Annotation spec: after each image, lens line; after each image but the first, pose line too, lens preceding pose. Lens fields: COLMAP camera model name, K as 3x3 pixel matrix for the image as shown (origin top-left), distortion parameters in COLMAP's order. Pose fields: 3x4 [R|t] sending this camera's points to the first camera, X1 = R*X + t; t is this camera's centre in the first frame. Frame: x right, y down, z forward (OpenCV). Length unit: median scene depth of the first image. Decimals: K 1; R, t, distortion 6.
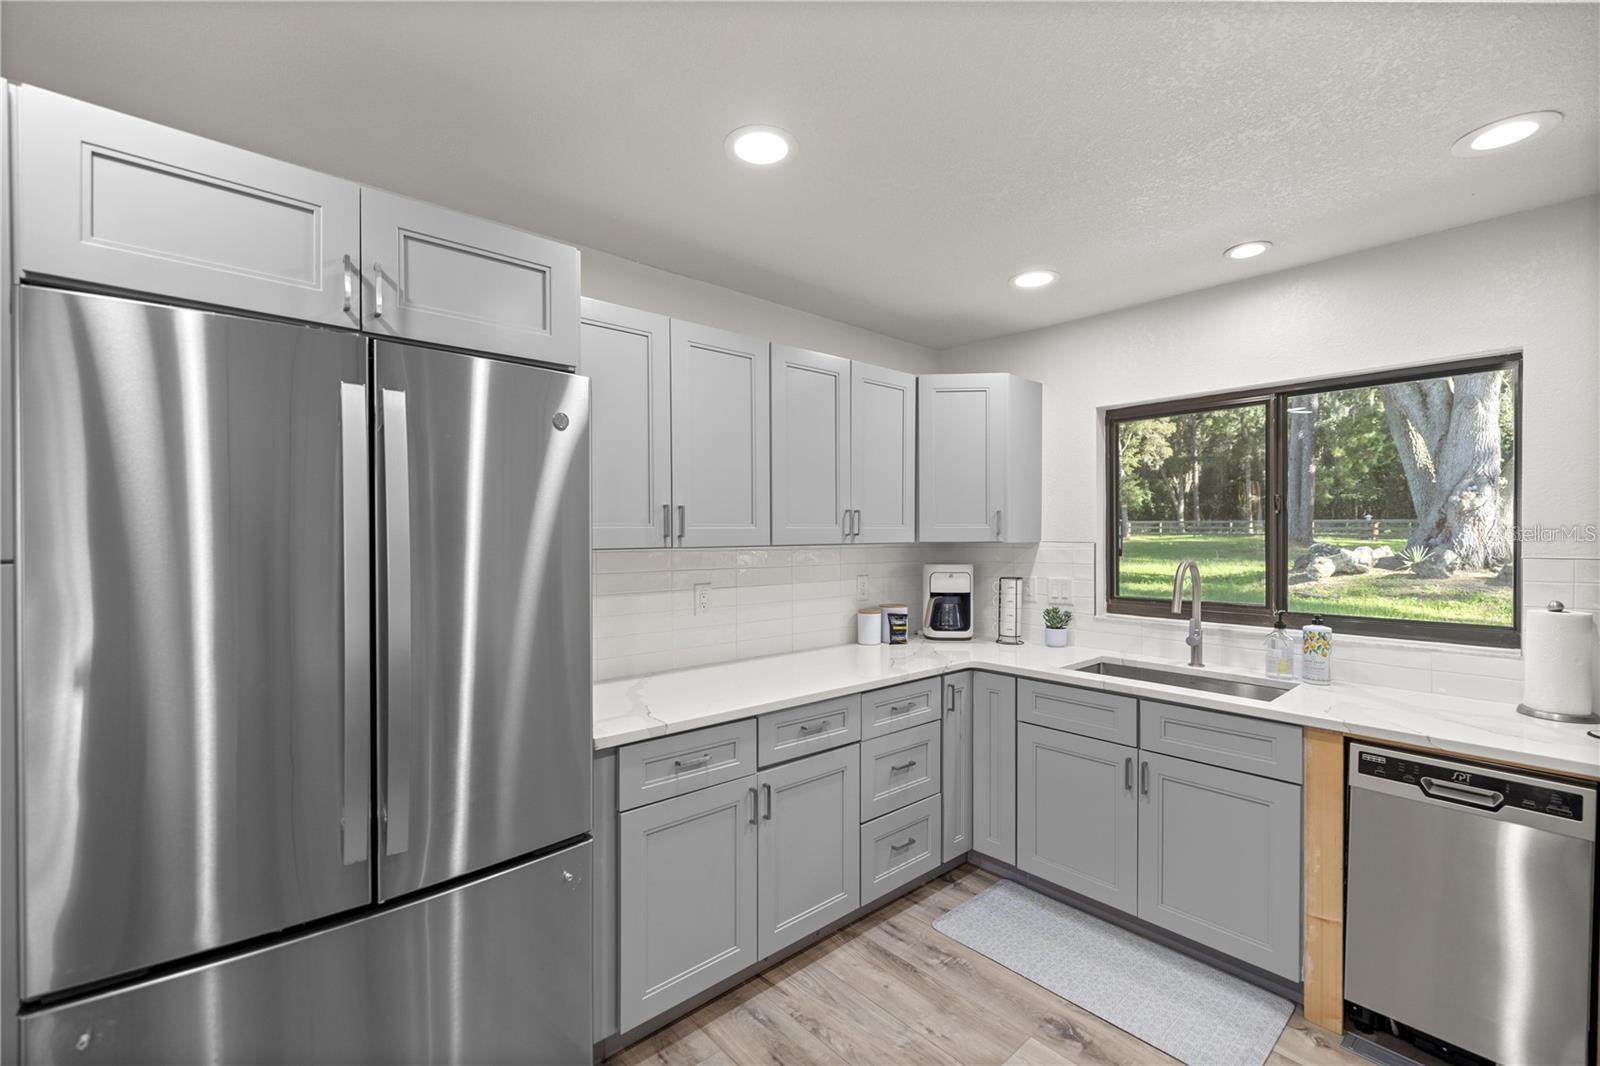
lens RADIAL K [[673.0, 0, 804.7], [0, 673.0, 538.2], [0, 0, 1]] dist [0.001183, -0.000053]
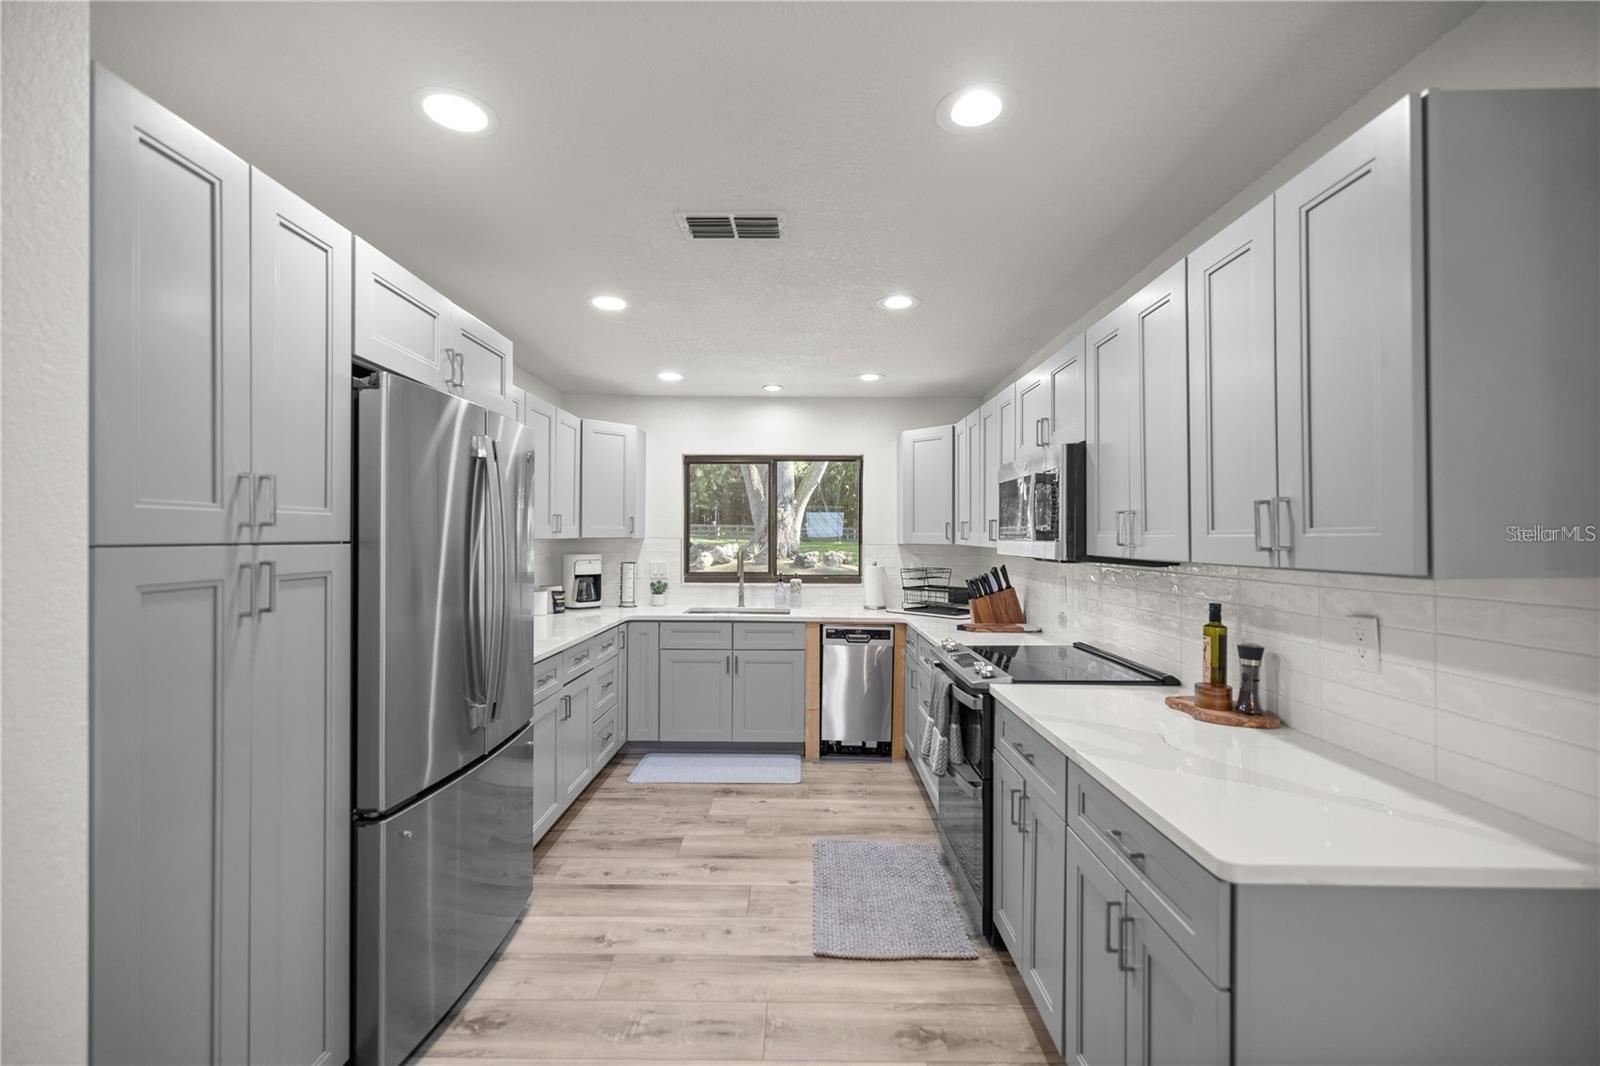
lens RADIAL K [[673.0, 0, 804.7], [0, 673.0, 538.2], [0, 0, 1]] dist [0.001183, -0.000053]
pose [[0.665369, 0.001076, 0.746514, -0.600182], [-0.000261, 0.999999, -0.001208, 0.008756], [-0.746514, 0.000609, 0.665369, -0.297237]]
